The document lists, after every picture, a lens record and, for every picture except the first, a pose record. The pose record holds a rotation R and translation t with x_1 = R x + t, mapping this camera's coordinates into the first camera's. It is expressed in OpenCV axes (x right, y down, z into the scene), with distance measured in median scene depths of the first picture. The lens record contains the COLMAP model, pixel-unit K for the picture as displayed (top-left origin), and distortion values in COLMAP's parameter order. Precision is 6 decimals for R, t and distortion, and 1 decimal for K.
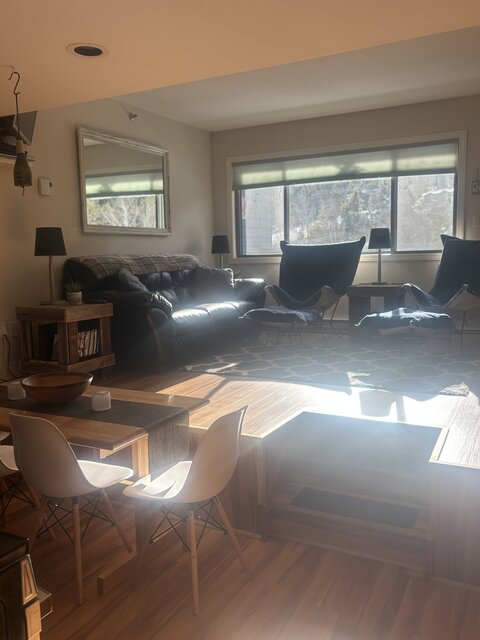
lens RADIAL K [[564.9, 0, 235.8], [0, 564.9, 323.3], [0, 0, 1]] dist [0.061778, -0.079260]
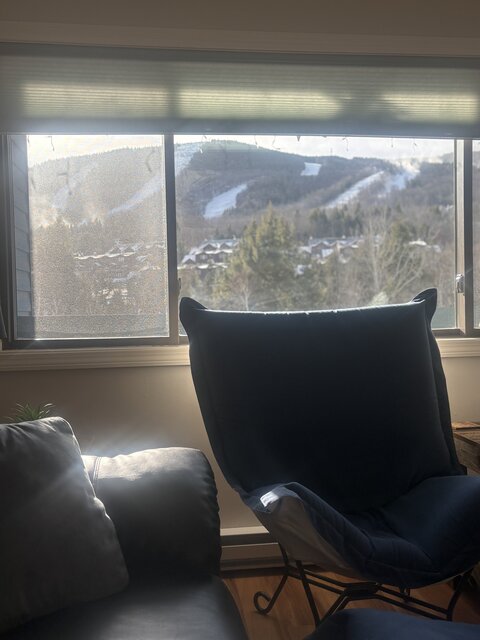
lens RADIAL K [[564.9, 0, 239.1], [0, 564.9, 322.9], [0, 0, 1]] dist [0.061778, -0.079260]
pose [[0.820505, -0.010312, 0.571547, -0.101370], [0.074952, 0.993146, -0.089681, -0.135635], [-0.566704, 0.116423, 0.815654, 0.973491]]
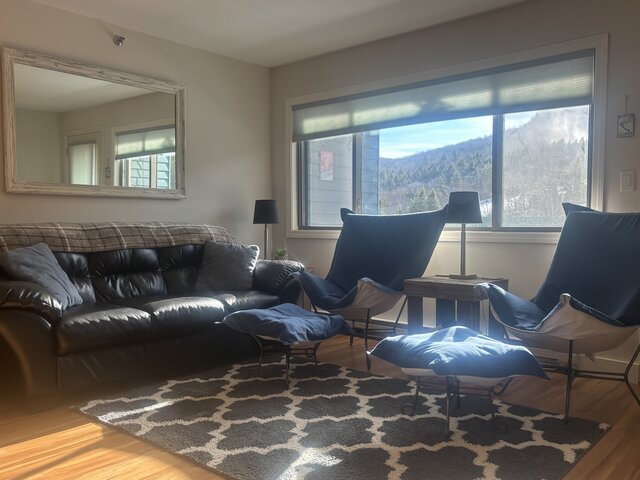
lens RADIAL K [[564.9, 0, 314.7], [0, 564.9, 243.6], [0, 0, 1]] dist [0.061778, -0.079260]
pose [[0.972295, 0.030638, -0.231740, 0.286359], [-0.049601, 0.995839, -0.076449, -0.060850], [0.228434, 0.085826, 0.969769, 0.405803]]
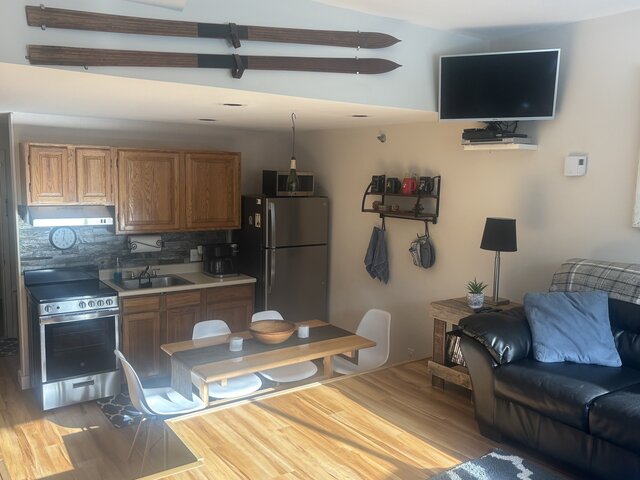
lens RADIAL K [[564.9, 0, 320.7], [0, 564.9, 247.6], [0, 0, 1]] dist [0.061778, -0.079260]
pose [[-0.453905, 0.129140, -0.881643, 0.502769], [-0.122336, 0.971040, 0.205218, -0.234921], [0.882612, 0.201006, -0.424961, 0.989693]]
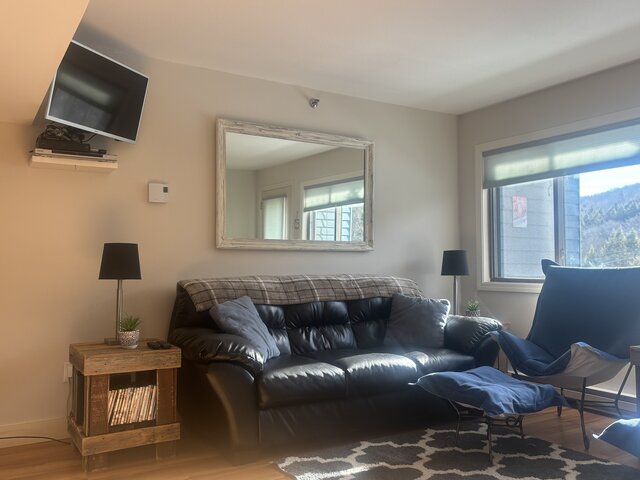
lens RADIAL K [[564.9, 0, 316.8], [0, 564.9, 238.7], [0, 0, 1]] dist [0.061778, -0.079260]
pose [[0.859685, -0.001424, -0.510823, 0.256028], [-0.082275, 0.986554, -0.141215, -0.075722], [0.504155, 0.163428, 0.848009, 0.416617]]
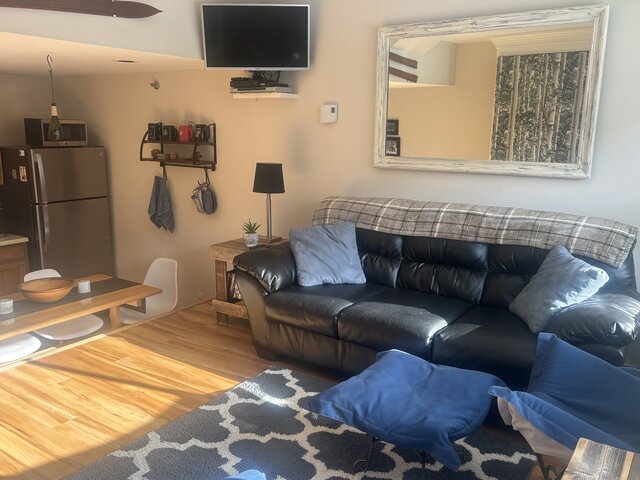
lens RADIAL K [[564.9, 0, 323.2], [0, 564.9, 246.0], [0, 0, 1]] dist [0.061778, -0.079260]
pose [[-0.118009, 0.226269, -0.966890, 0.533240], [-0.133365, 0.961261, 0.241229, -0.239100], [0.984016, 0.157417, -0.083261, 1.036887]]
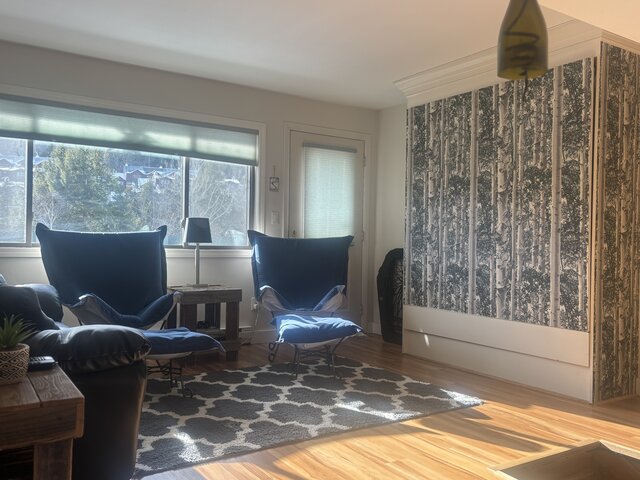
lens RADIAL K [[564.9, 0, 315.9], [0, 564.9, 243.2], [0, 0, 1]] dist [0.061778, -0.079260]
pose [[0.487776, 0.029813, 0.872460, -0.442138], [0.074308, 0.994372, -0.075522, -0.068617], [-0.869801, 0.101668, 0.482815, 0.556756]]
